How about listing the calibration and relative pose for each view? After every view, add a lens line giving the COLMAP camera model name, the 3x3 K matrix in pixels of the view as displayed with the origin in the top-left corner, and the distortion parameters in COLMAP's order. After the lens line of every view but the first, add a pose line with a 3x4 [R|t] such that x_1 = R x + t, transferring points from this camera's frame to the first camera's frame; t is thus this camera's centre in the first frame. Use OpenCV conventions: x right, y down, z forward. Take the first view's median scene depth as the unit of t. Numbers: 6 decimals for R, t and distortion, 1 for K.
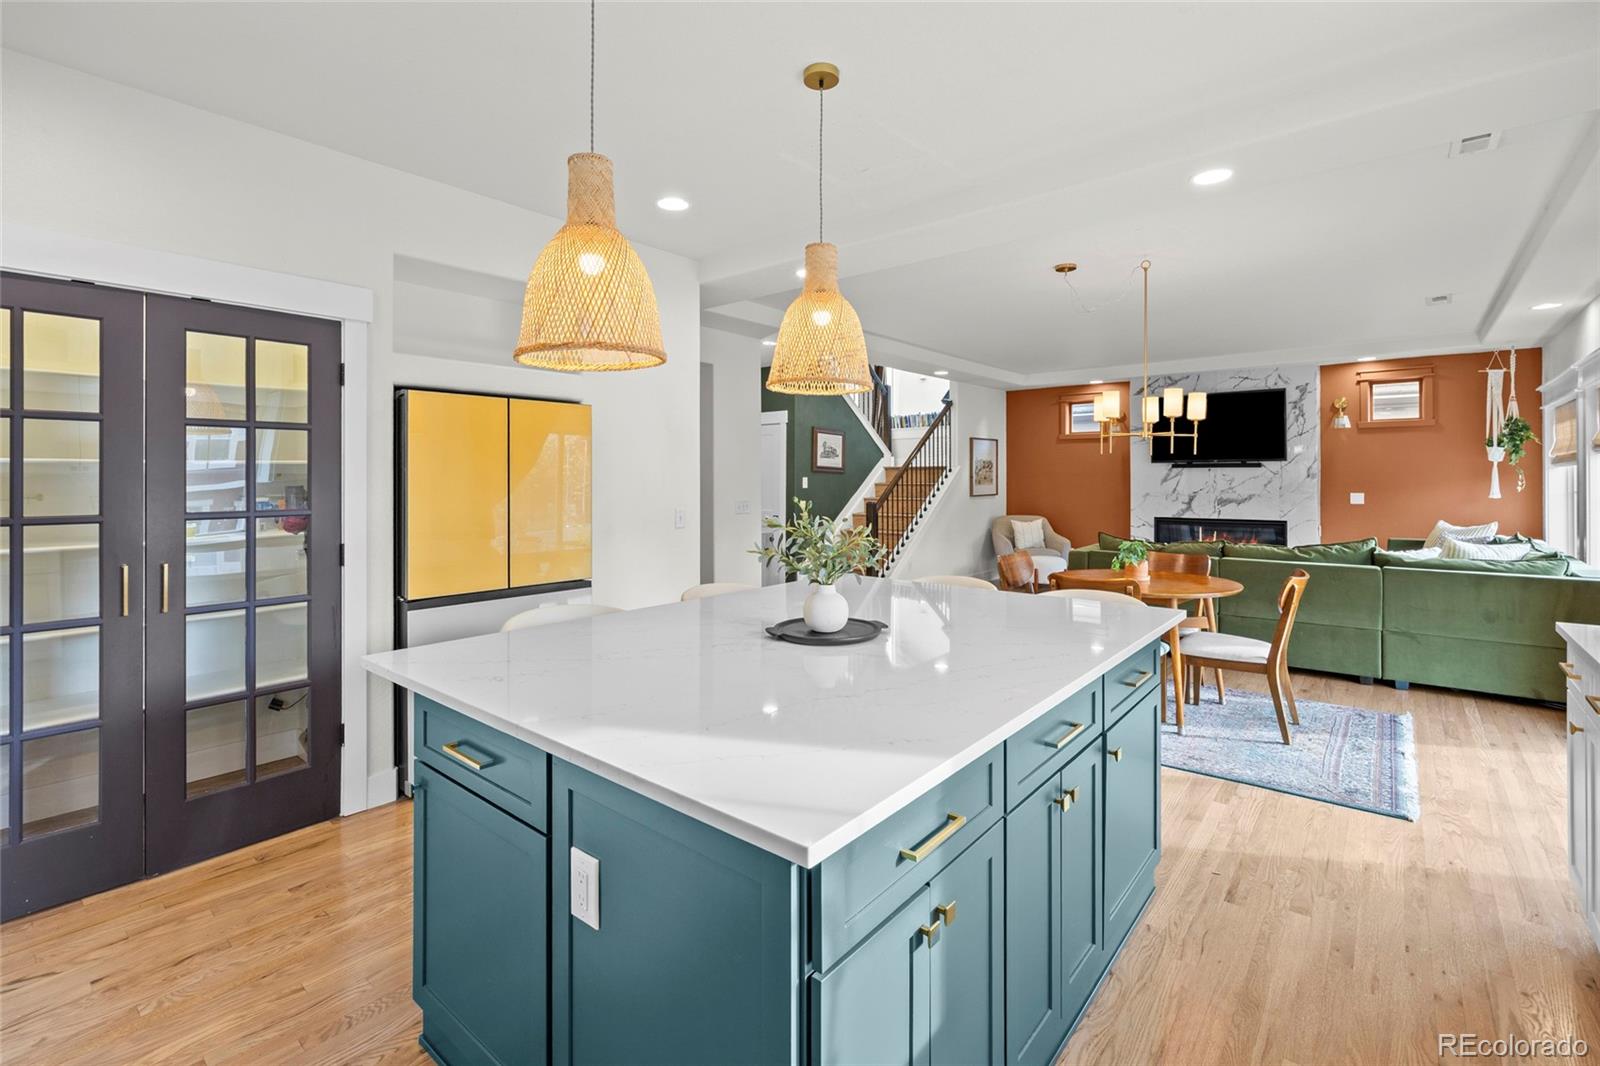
lens RADIAL K [[717.1, 0, 794.4], [0, 717.1, 475.6], [0, 0, 1]] dist [-0.012904, 0.001332]
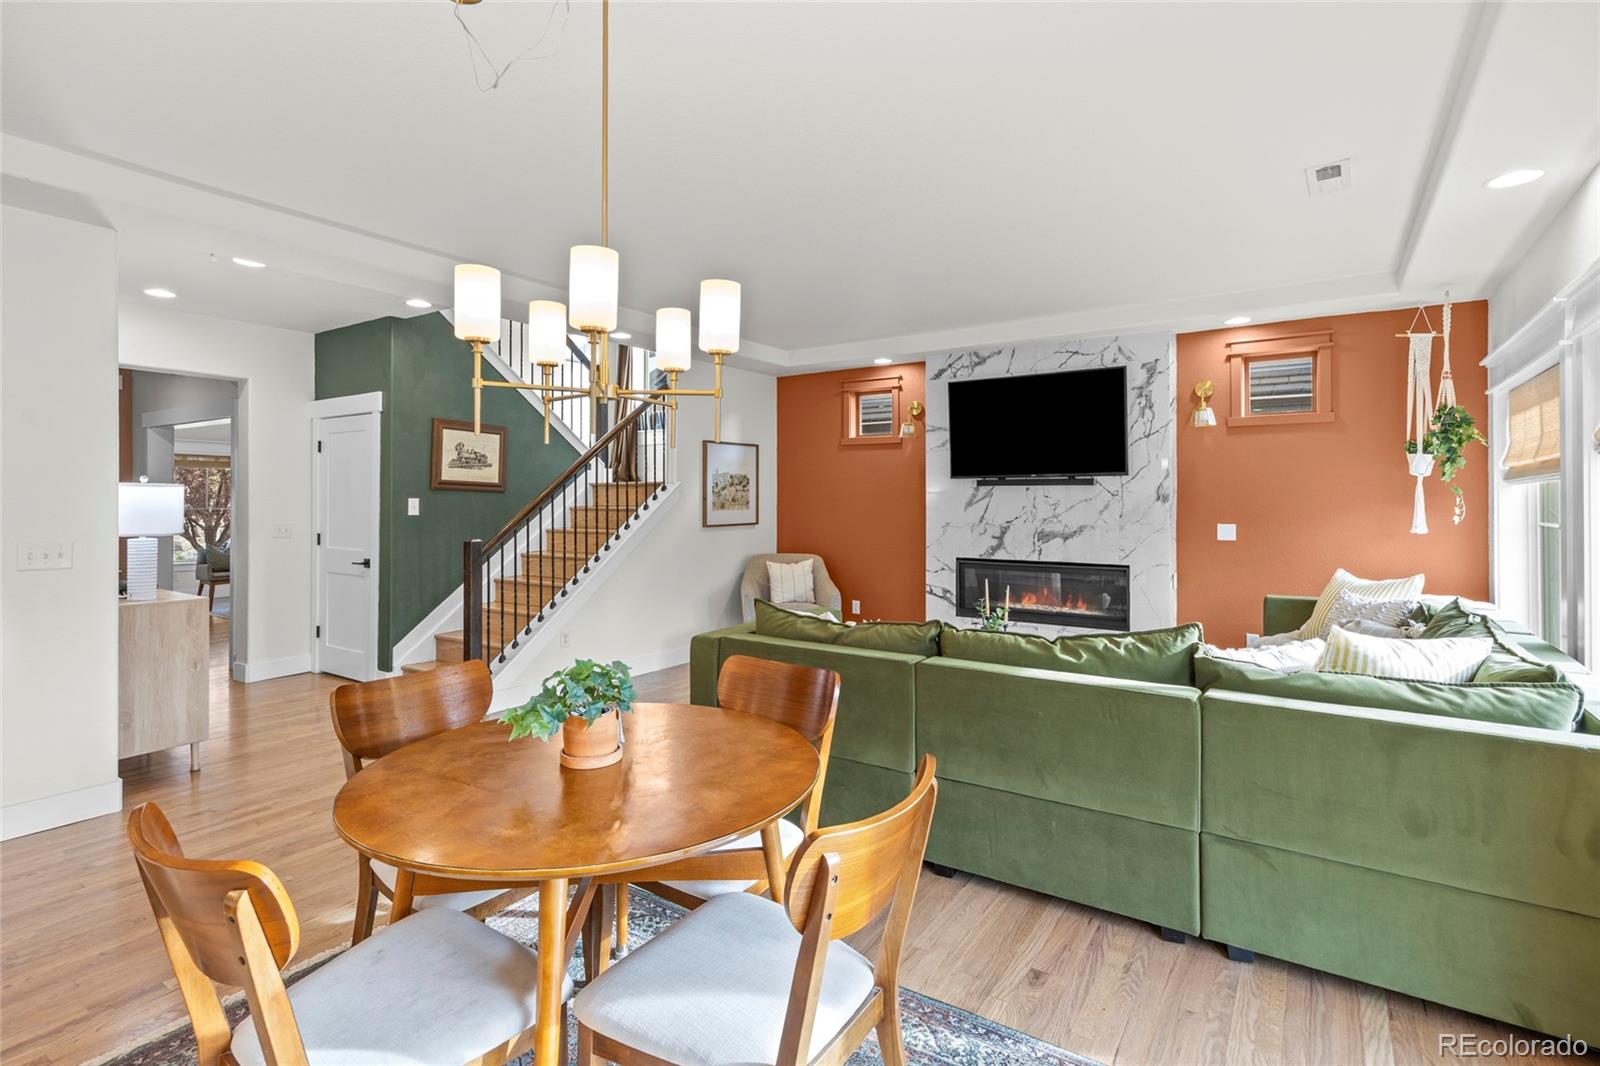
lens RADIAL K [[774.2, 0, 797.4], [0, 774.2, 494.4], [0, 0, 1]] dist [0.005054, -0.000157]
pose [[0.994008, 0.002920, 0.109268, 0.309874], [-0.002696, 0.999994, -0.002192, -0.000400], [-0.109273, 0.001884, 0.994010, 0.319485]]
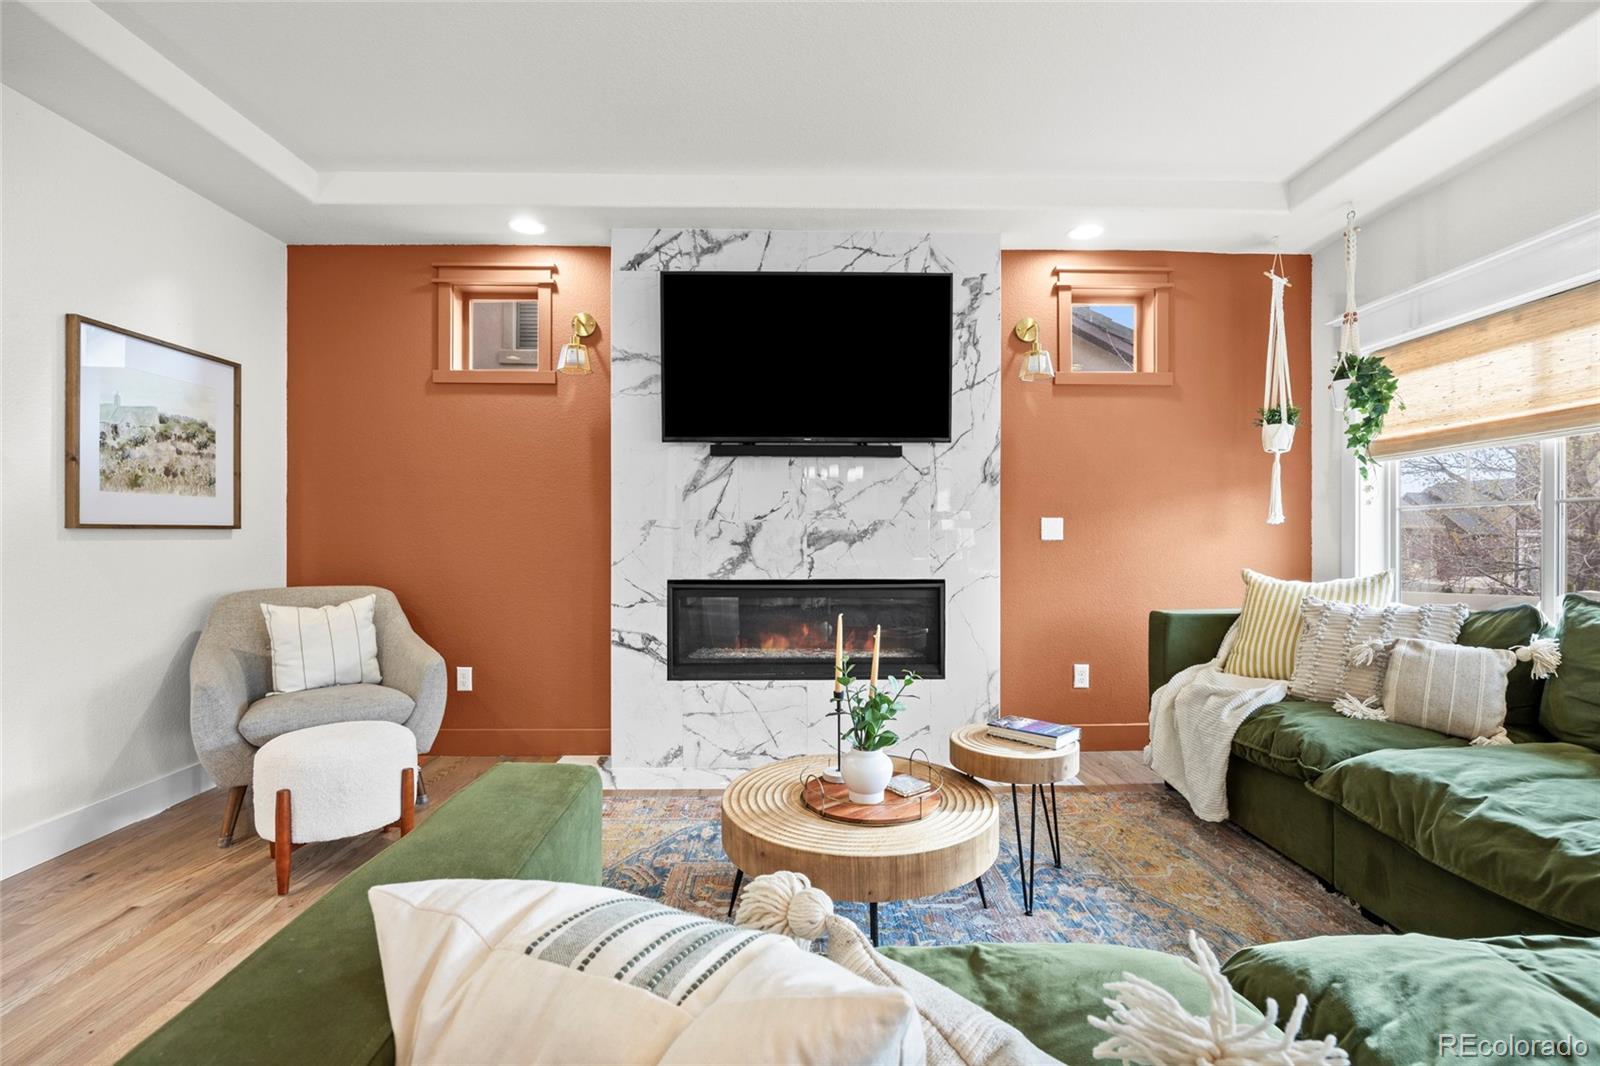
lens RADIAL K [[717.1, 0, 808.2], [0, 717.1, 536.3], [0, 0, 1]] dist [-0.012904, 0.001332]
pose [[0.749014, 0.000212, 0.662555, 0.339750], [-0.005212, 0.999971, 0.005573, 0.035598], [-0.662534, -0.007627, 0.748993, 0.741427]]
